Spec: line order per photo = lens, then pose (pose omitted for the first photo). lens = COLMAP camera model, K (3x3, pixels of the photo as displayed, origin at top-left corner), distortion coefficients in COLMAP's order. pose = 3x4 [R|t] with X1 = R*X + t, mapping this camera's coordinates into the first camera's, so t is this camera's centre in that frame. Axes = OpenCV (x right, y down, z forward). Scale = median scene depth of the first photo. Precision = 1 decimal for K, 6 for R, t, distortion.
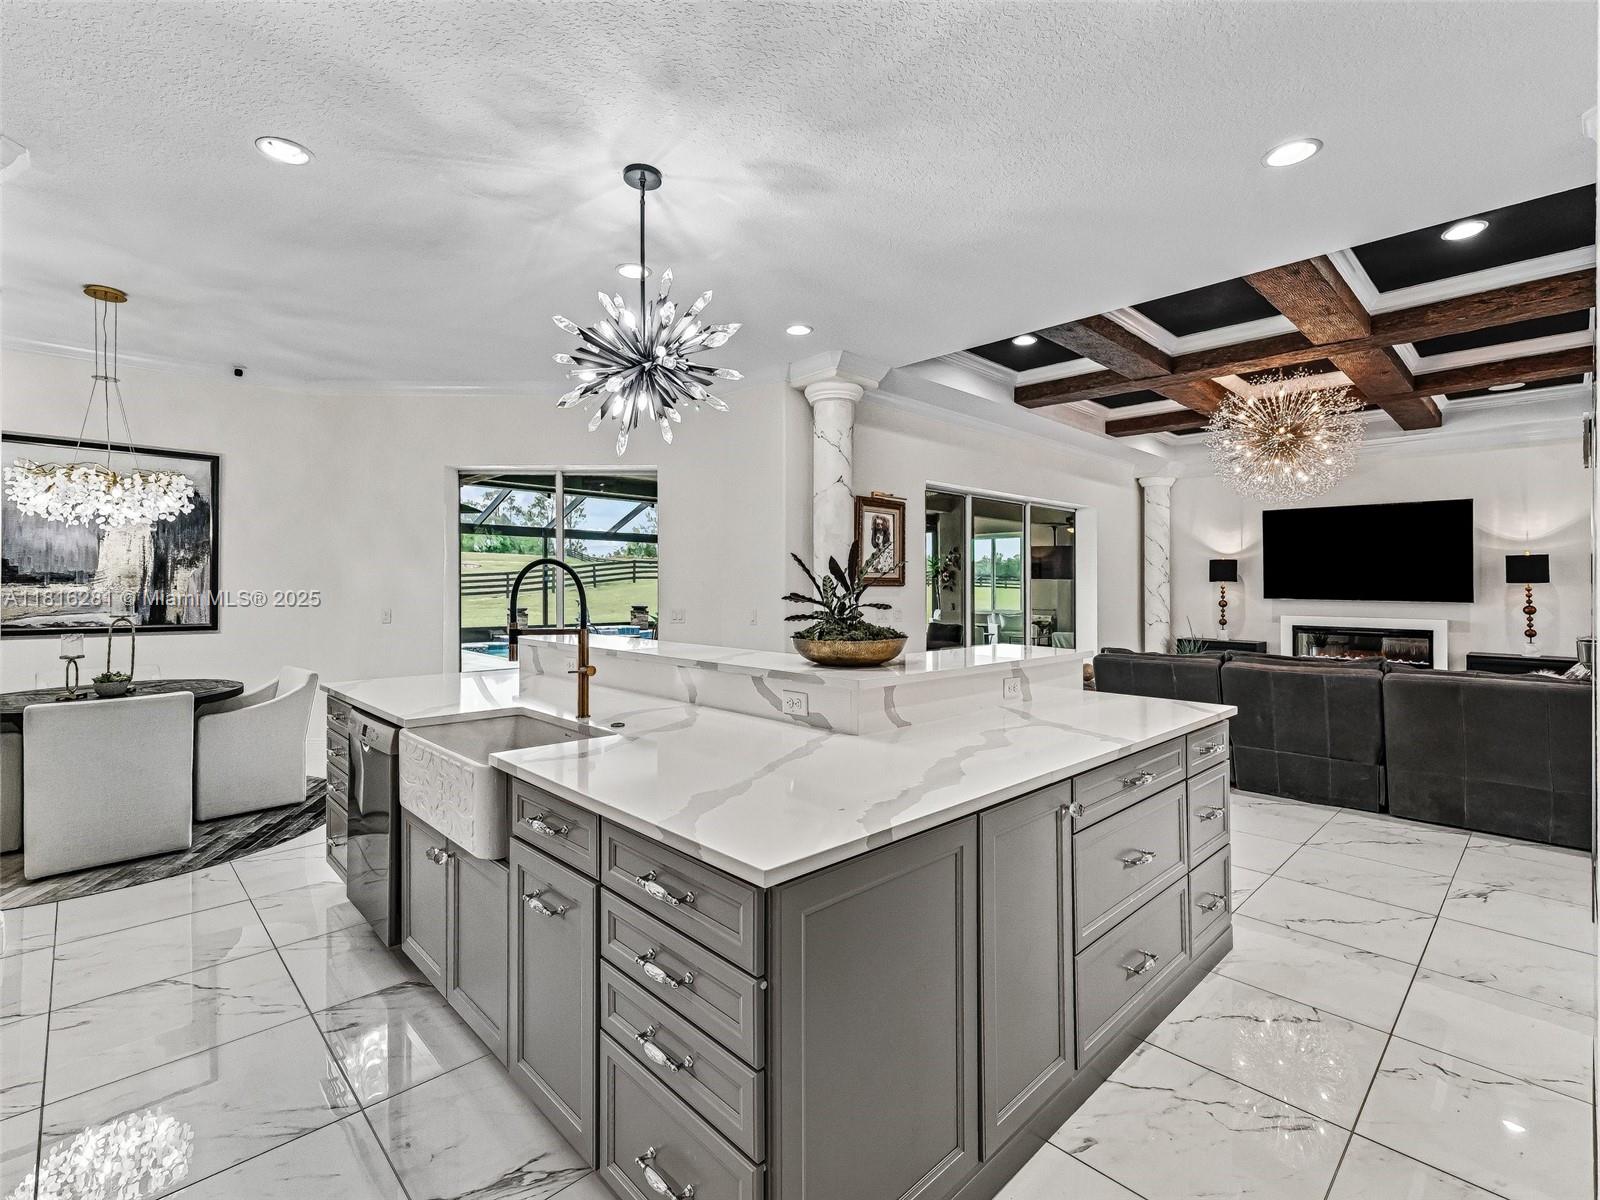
lens RADIAL K [[749.0, 0, 800.4], [0, 749.0, 583.2], [0, 0, 1]] dist [0.014384, -0.002682]
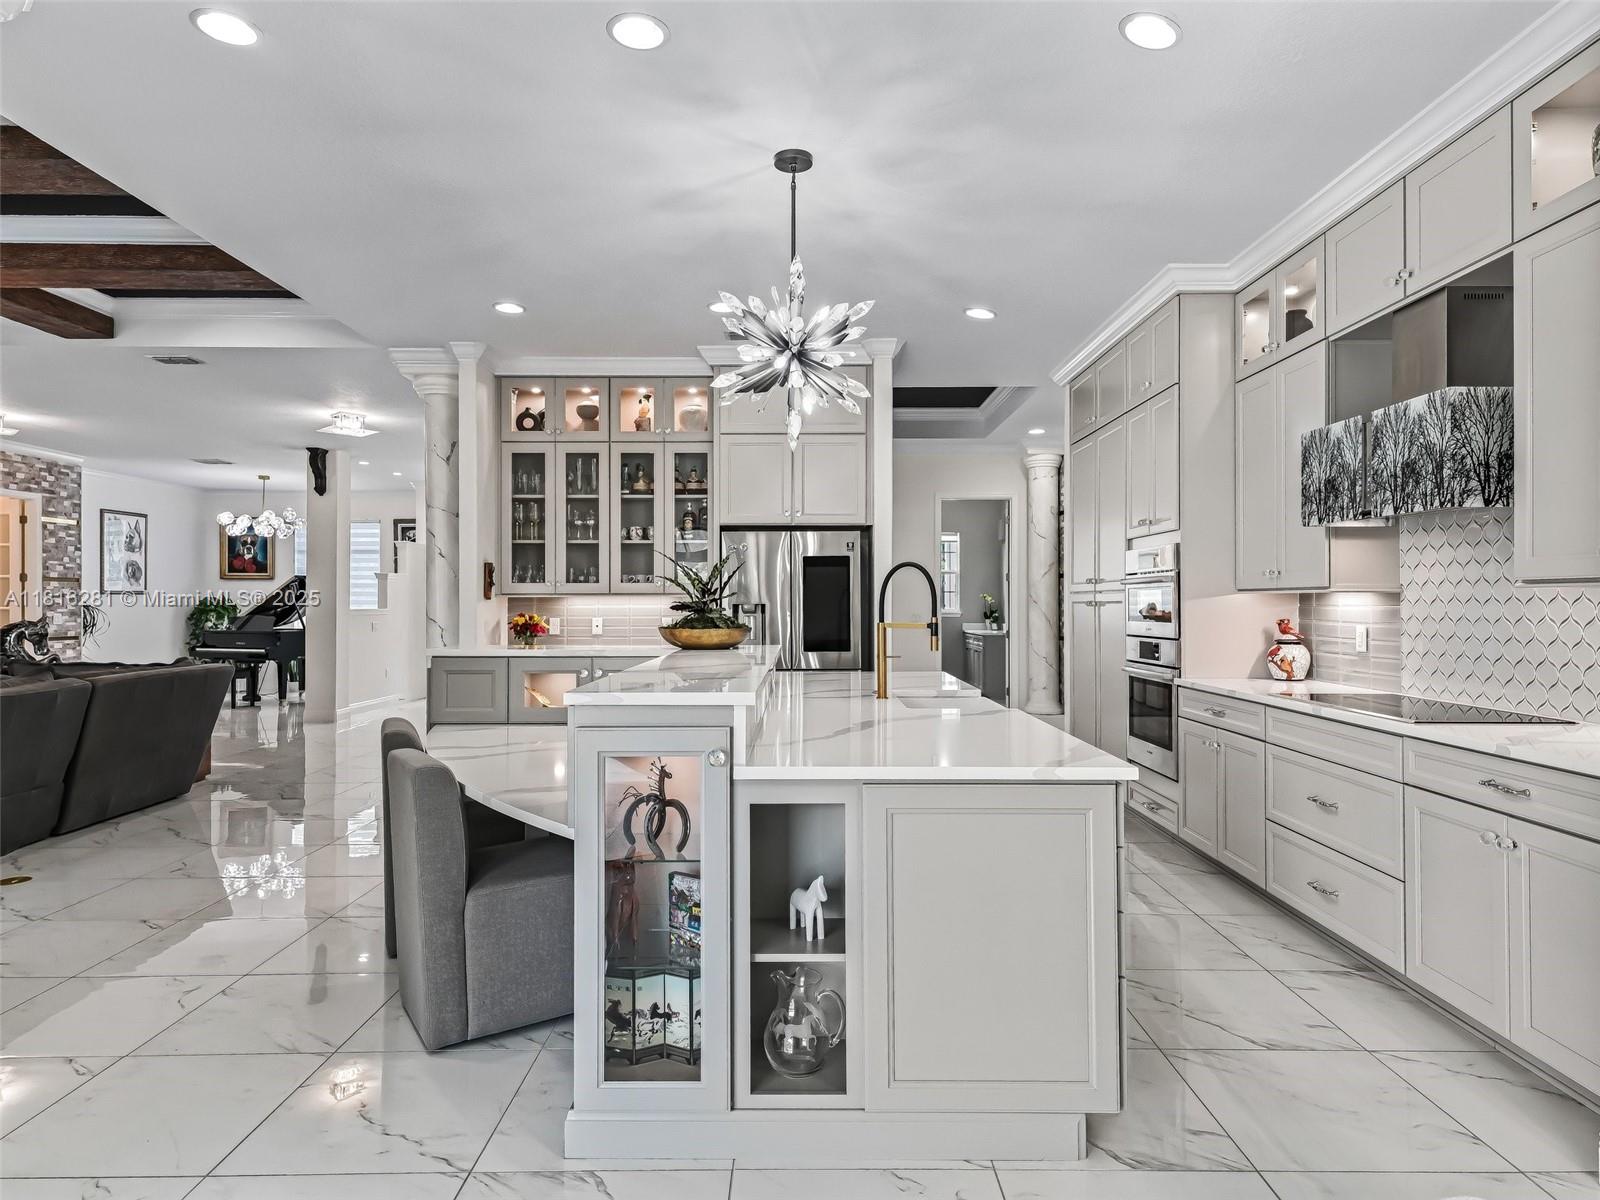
lens RADIAL K [[927.5, 0, 788.0], [0, 927.5, 591.7], [0, 0, 1]] dist [0.007546, 0.003096]
pose [[-0.707820, 0.004360, 0.706379, -0.975433], [-0.005794, 0.999911, -0.011978, 0.023189], [-0.706369, -0.012571, -0.707732, 1.712175]]
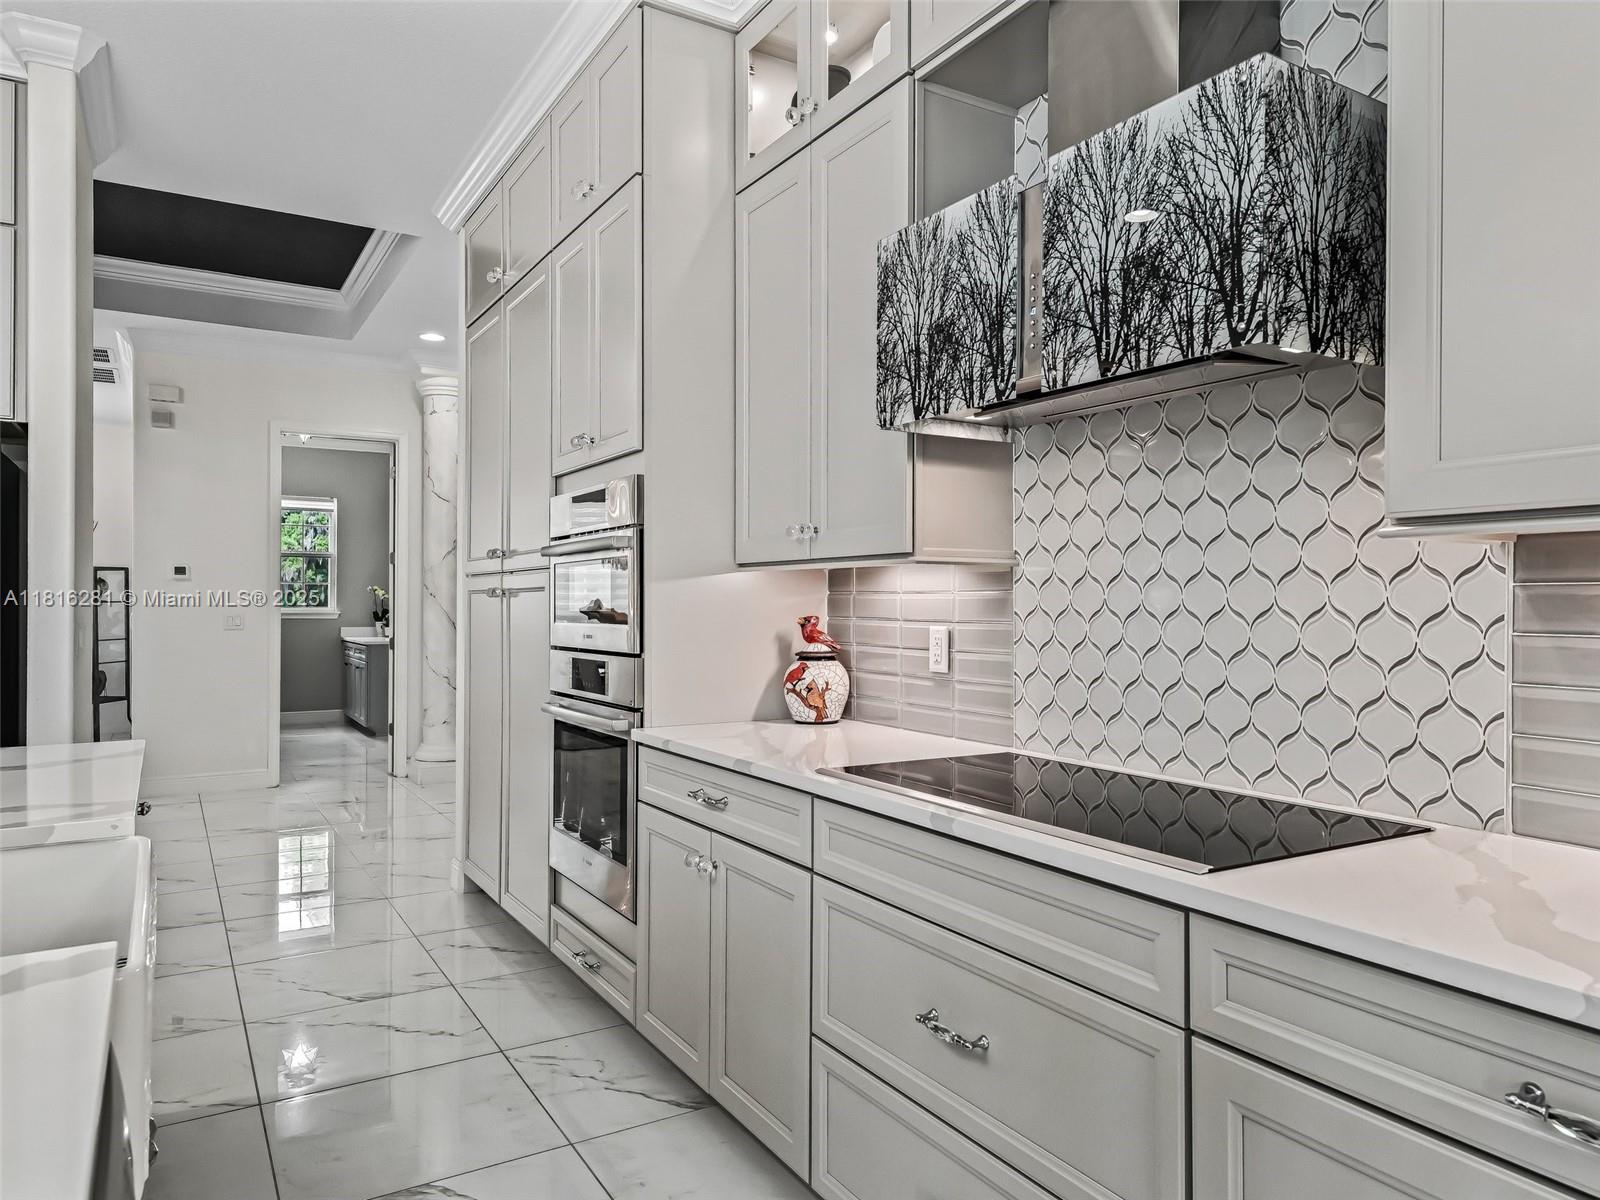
lens RADIAL K [[1055.1, 0, 789.5], [0, 1055.1, 593.6], [0, 0, 1]] dist [0.026206, -0.003440]
pose [[-0.973261, -0.002771, 0.229686, -0.698125], [-0.005422, 0.999926, -0.010912, 0.034185], [-0.229639, -0.011865, -0.973204, 1.064458]]
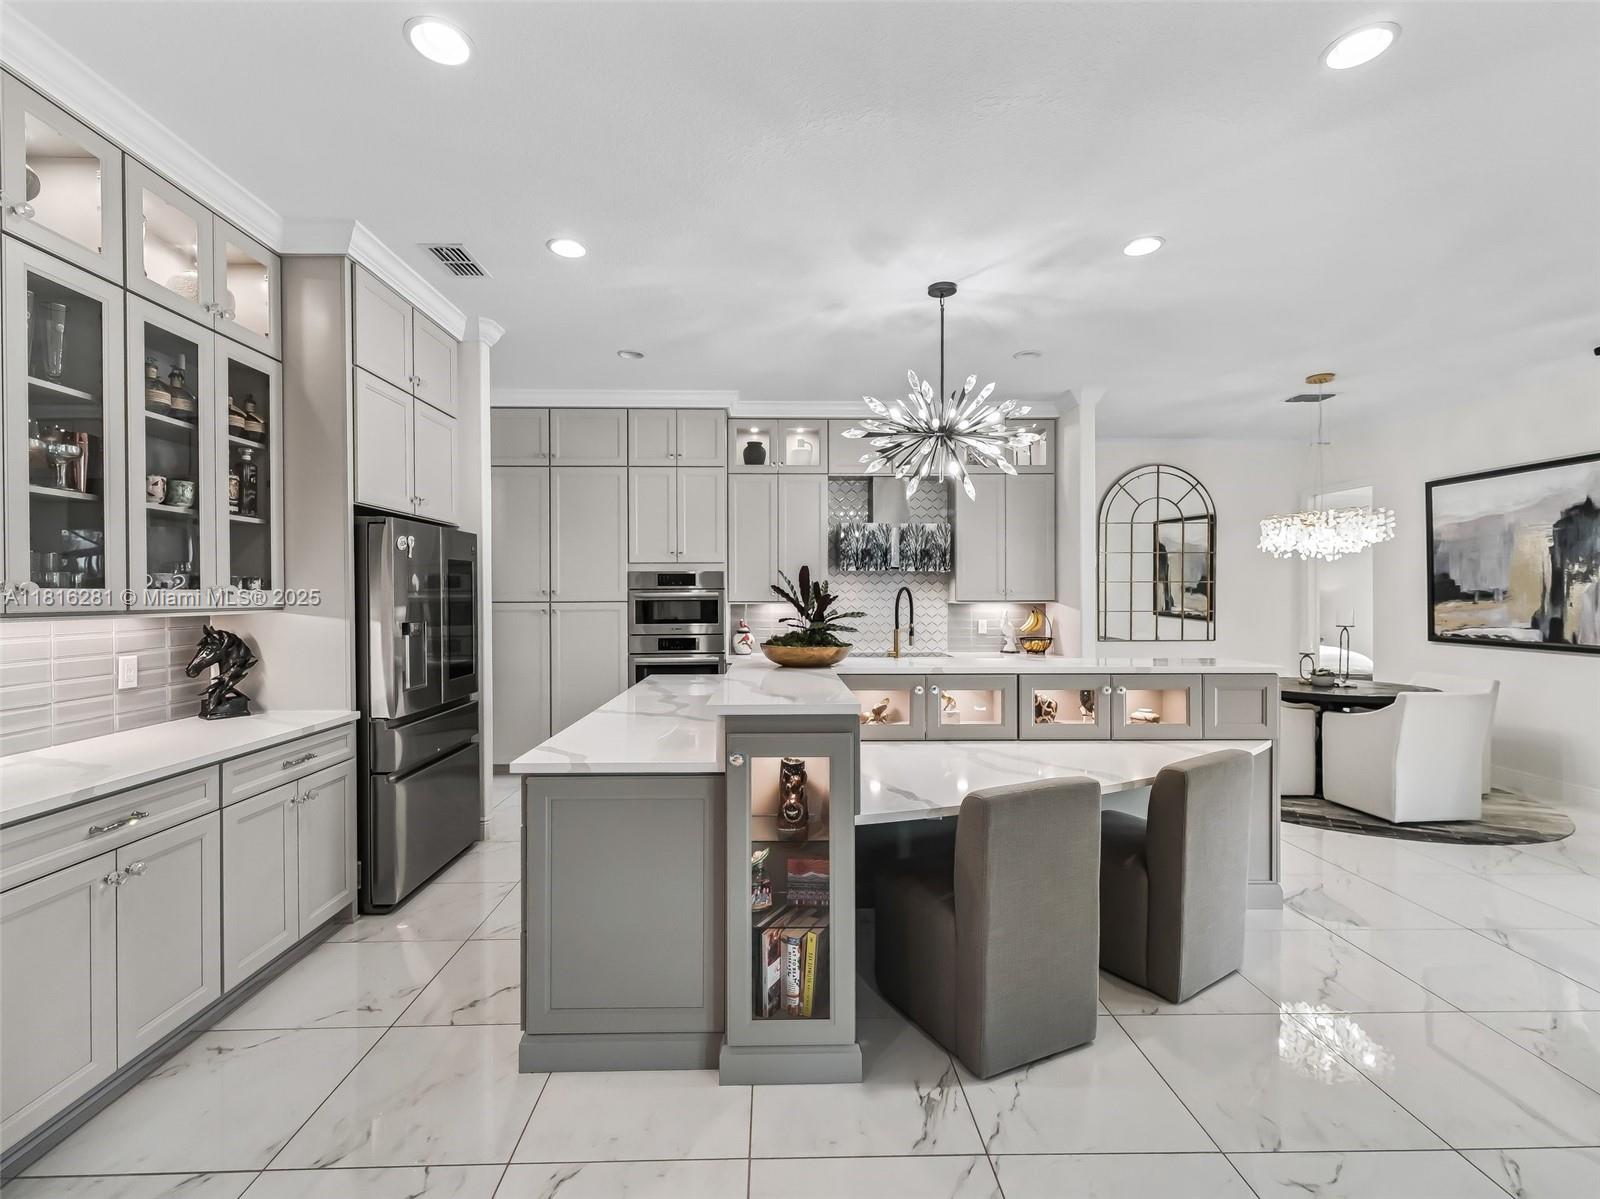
lens RADIAL K [[749.0, 0, 774.7], [0, 749.0, 596.3], [0, 0, 1]] dist [0.014384, -0.002682]
pose [[-0.687819, -0.001429, -0.725880, 0.882023], [0.003588, 0.999979, -0.005368, -0.004580], [0.725873, -0.006297, -0.687800, 1.567650]]
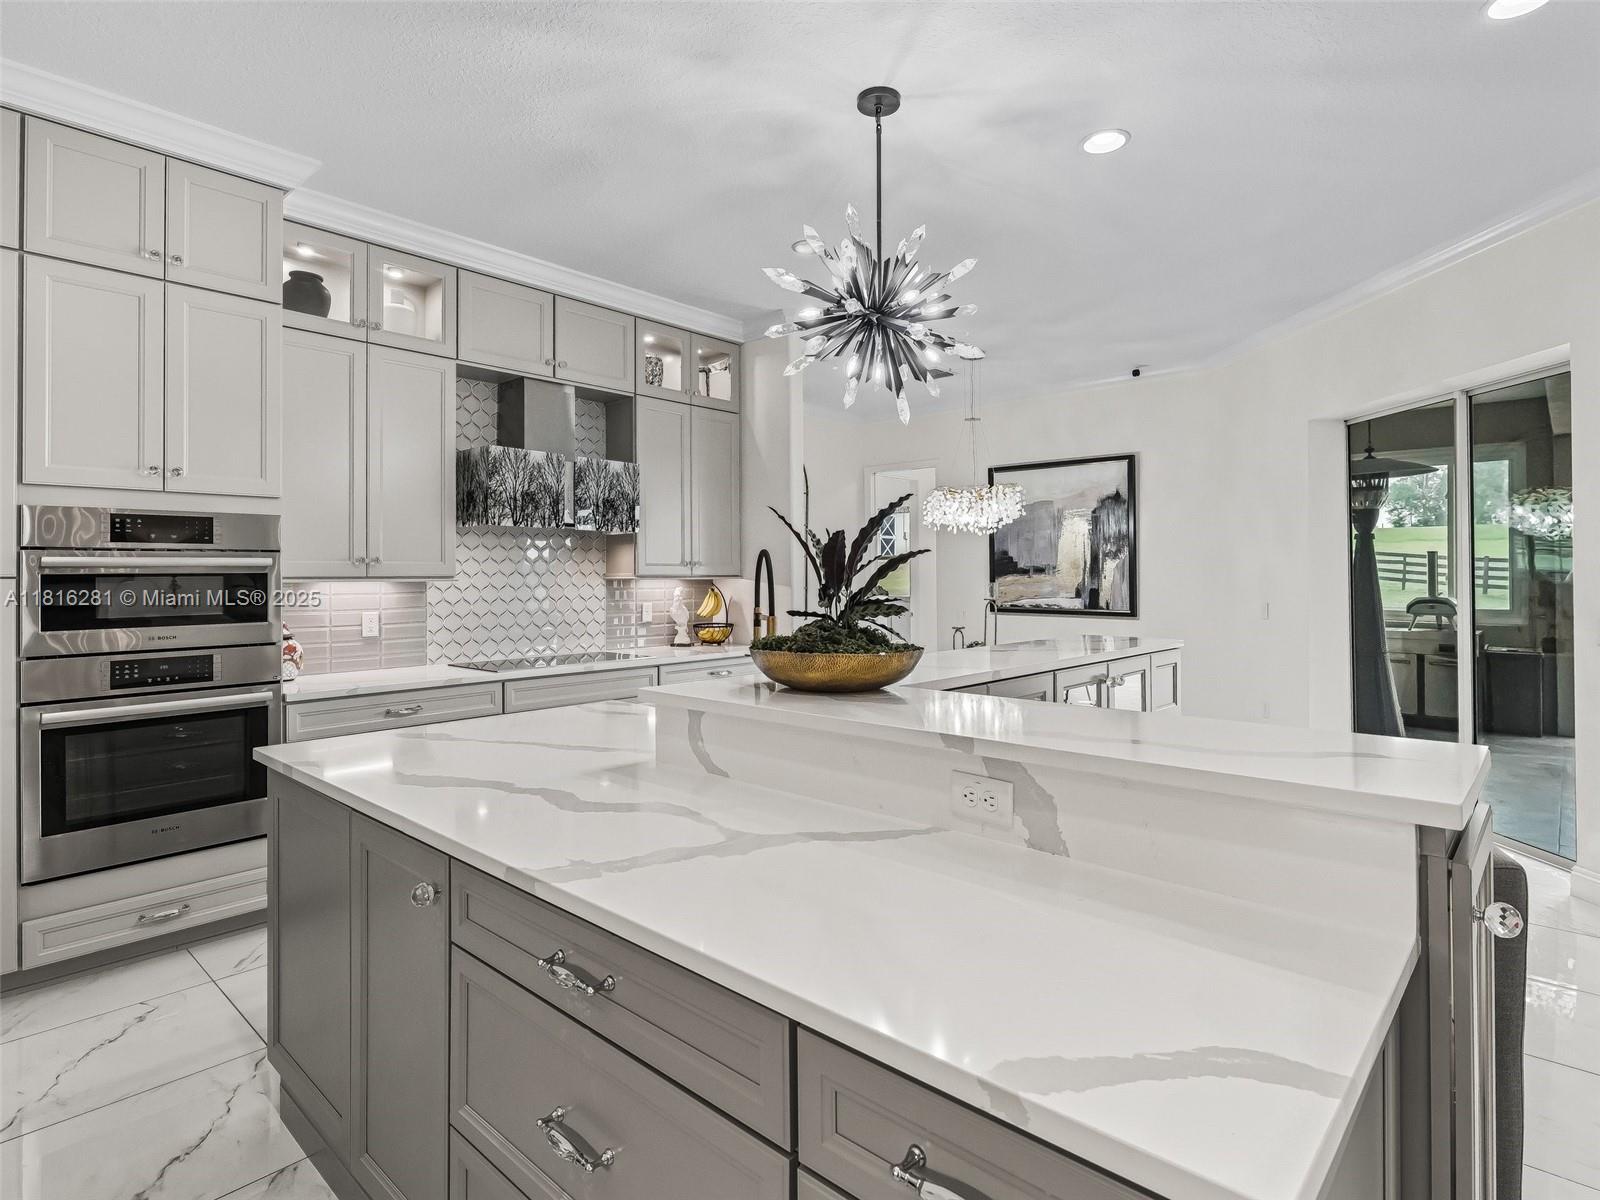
lens RADIAL K [[859.7, 0, 808.4], [0, 859.7, 569.1], [0, 0, 1]] dist [0.013611, -0.012370]
pose [[0.073468, -0.010640, -0.997241, 0.724482], [0.008800, 0.999911, -0.010020, 0.004489], [0.997259, -0.008040, 0.073555, 0.775750]]
